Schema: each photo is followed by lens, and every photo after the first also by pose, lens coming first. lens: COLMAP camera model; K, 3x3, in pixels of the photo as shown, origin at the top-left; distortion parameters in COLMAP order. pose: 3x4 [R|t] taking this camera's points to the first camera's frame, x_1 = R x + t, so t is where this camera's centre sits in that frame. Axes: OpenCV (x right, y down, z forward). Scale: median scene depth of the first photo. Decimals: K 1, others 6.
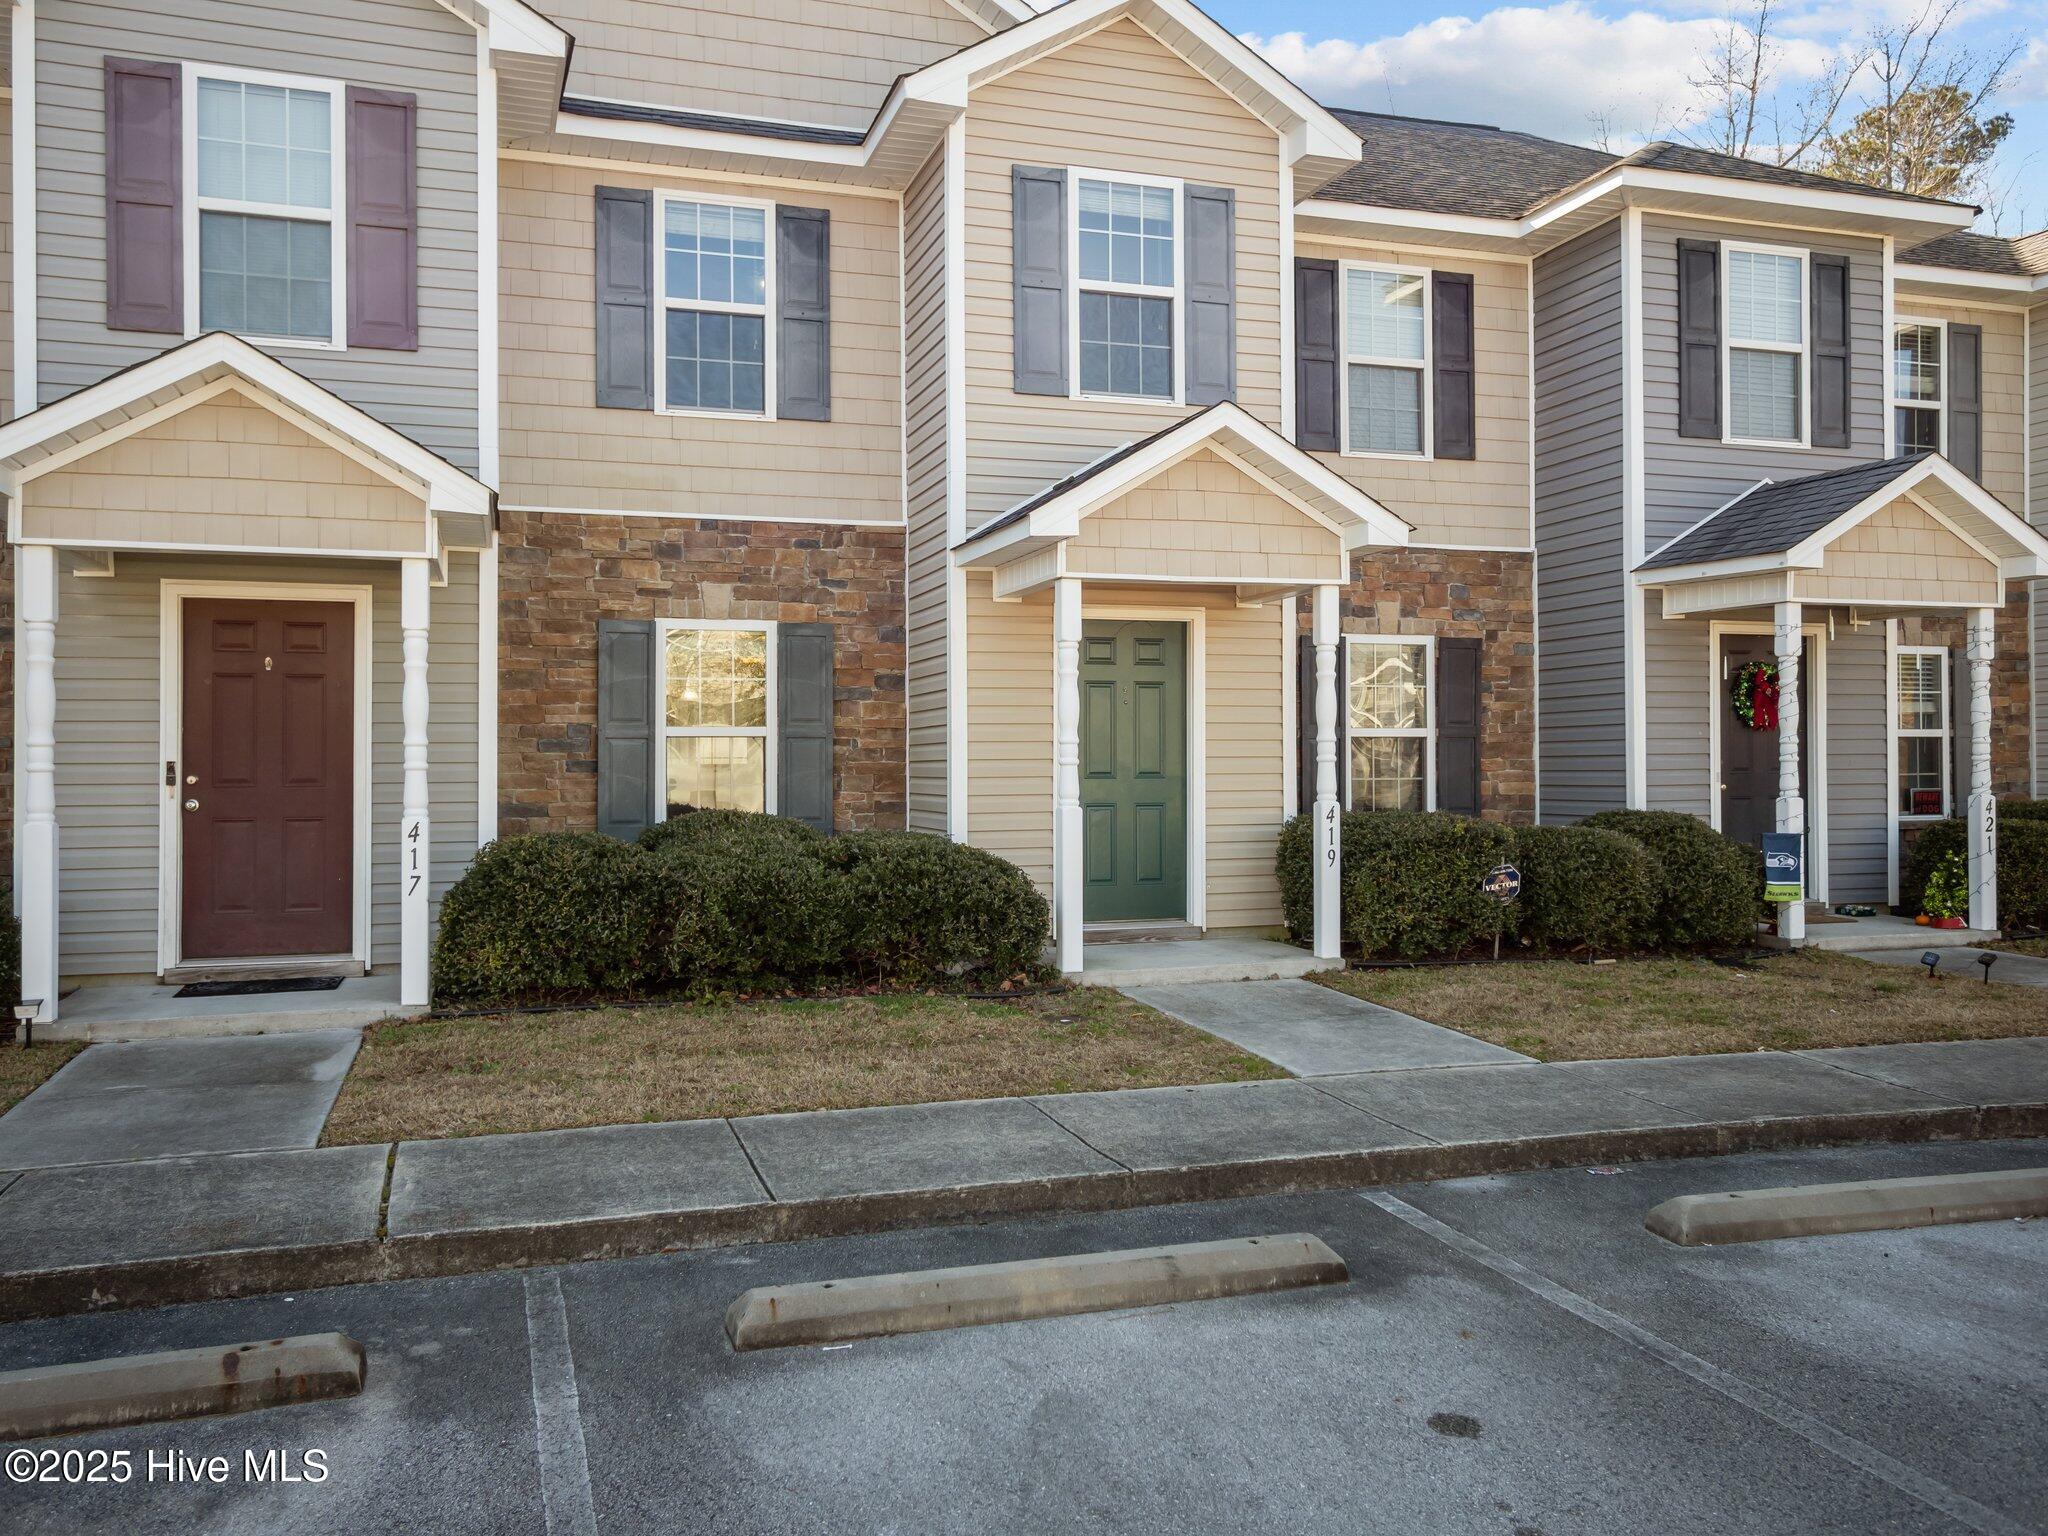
lens RADIAL K [[1654.3, 0, 1029.5], [0, 1654.3, 752.0], [0, 0, 1]] dist [0.004106, 0.012617]
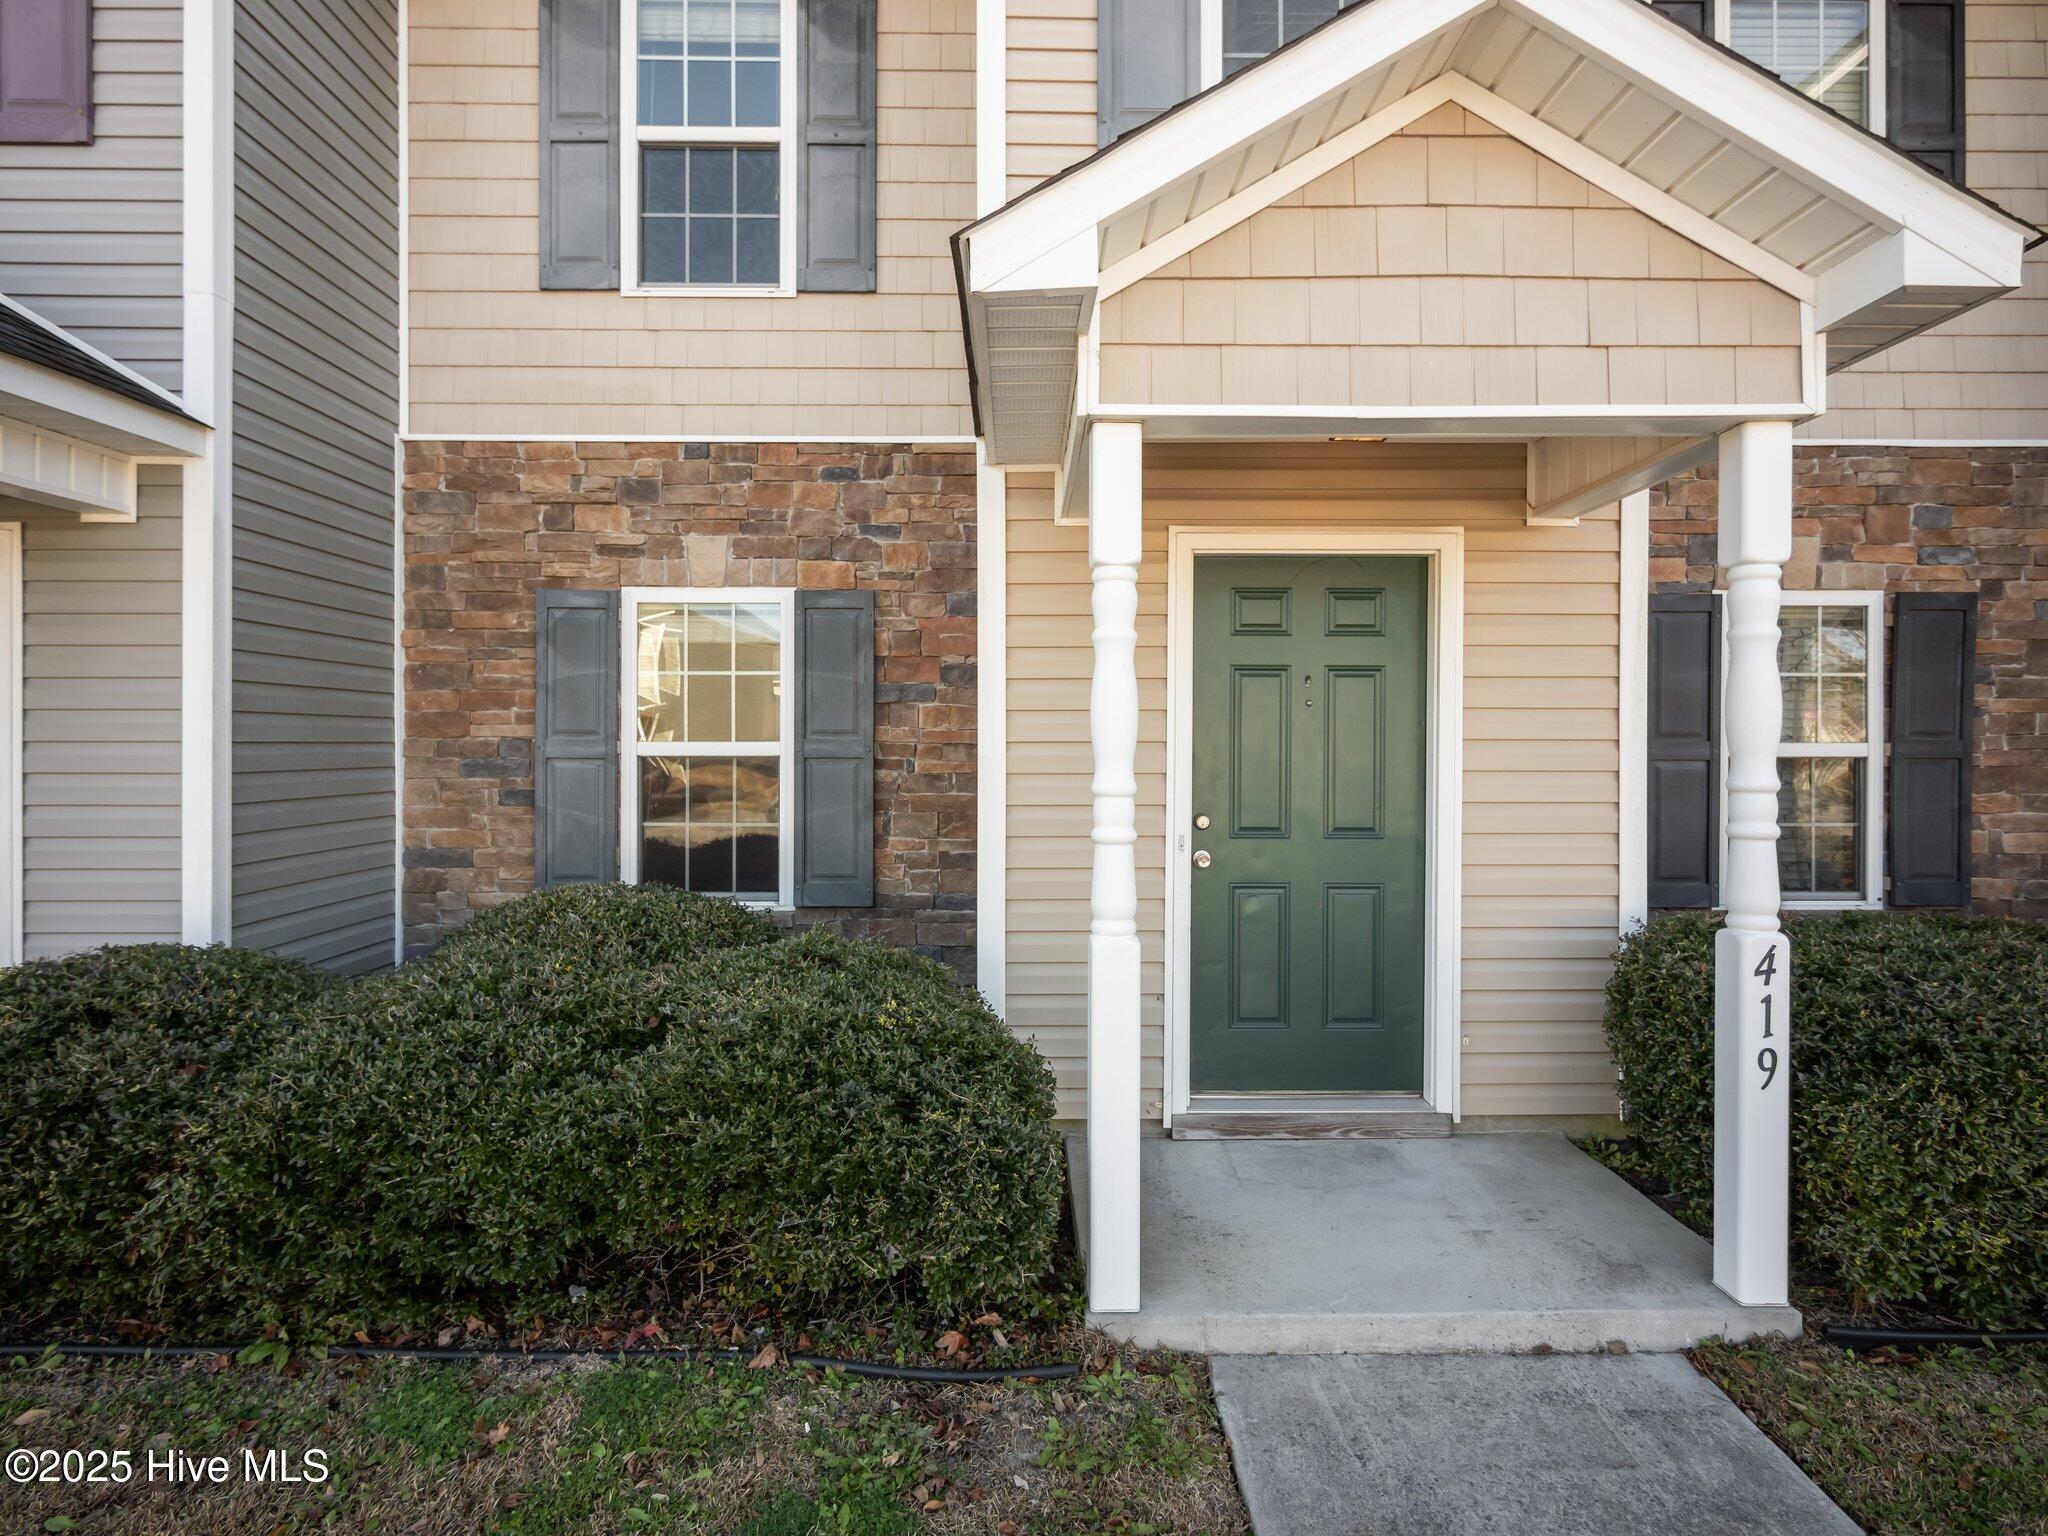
lens RADIAL K [[1079.1, 0, 1028.5], [0, 1079.1, 750.2], [0, 0, 1]] dist [0.000925, -0.000241]
pose [[0.952385, 0.007030, -0.304818, 0.078573], [-0.003781, 0.999930, 0.011247, -0.017607], [0.304876, -0.009559, 0.952344, 0.618440]]
